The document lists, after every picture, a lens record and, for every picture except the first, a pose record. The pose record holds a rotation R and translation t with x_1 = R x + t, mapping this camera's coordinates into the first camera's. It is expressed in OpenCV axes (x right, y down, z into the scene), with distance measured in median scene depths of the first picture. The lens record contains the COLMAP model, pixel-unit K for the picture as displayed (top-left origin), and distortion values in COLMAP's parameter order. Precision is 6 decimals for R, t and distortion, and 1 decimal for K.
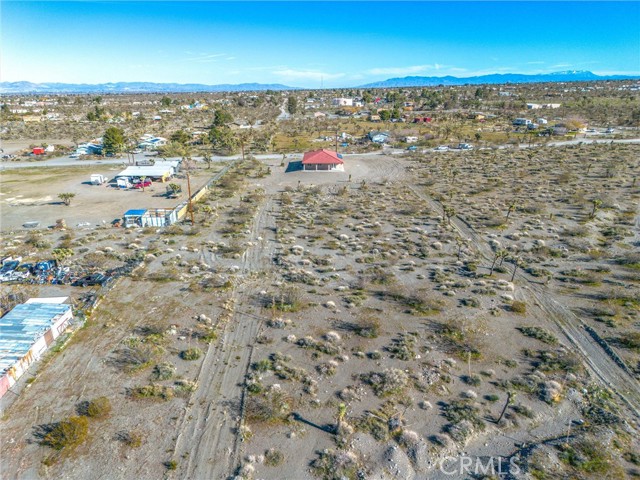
lens RADIAL K [[451.1, 0, 320.0], [0, 451.1, 240.0], [0, 0, 1]] dist [0.078440, -0.072506]
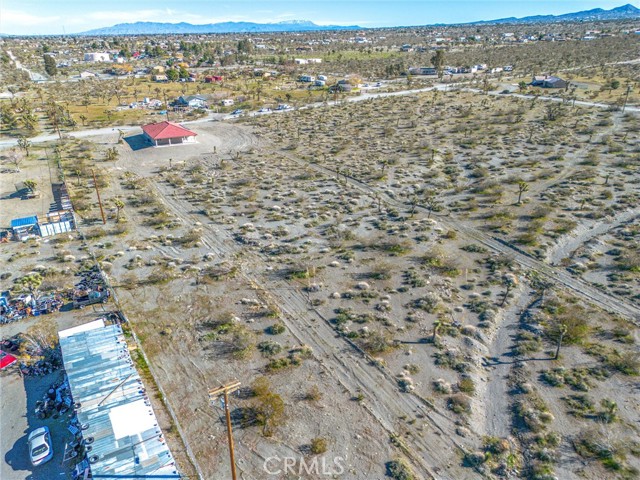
lens RADIAL K [[451.1, 0, 320.0], [0, 451.1, 240.0], [0, 0, 1]] dist [0.078440, -0.072506]
pose [[0.867134, -0.207204, 0.452931, -0.257677], [0.162105, 0.977256, 0.136719, -0.043947], [-0.470958, -0.045132, 0.881000, -0.026389]]
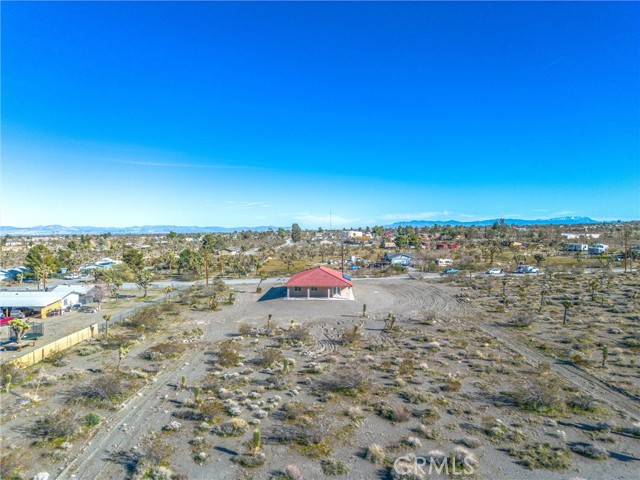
lens RADIAL K [[451.1, 0, 320.0], [0, 451.1, 240.0], [0, 0, 1]] dist [0.078440, -0.072506]
pose [[0.999701, 0.004045, -0.024122, 0.026673], [-0.011013, 0.955041, -0.296268, -0.059337], [0.021839, 0.296445, 0.954800, 0.479206]]
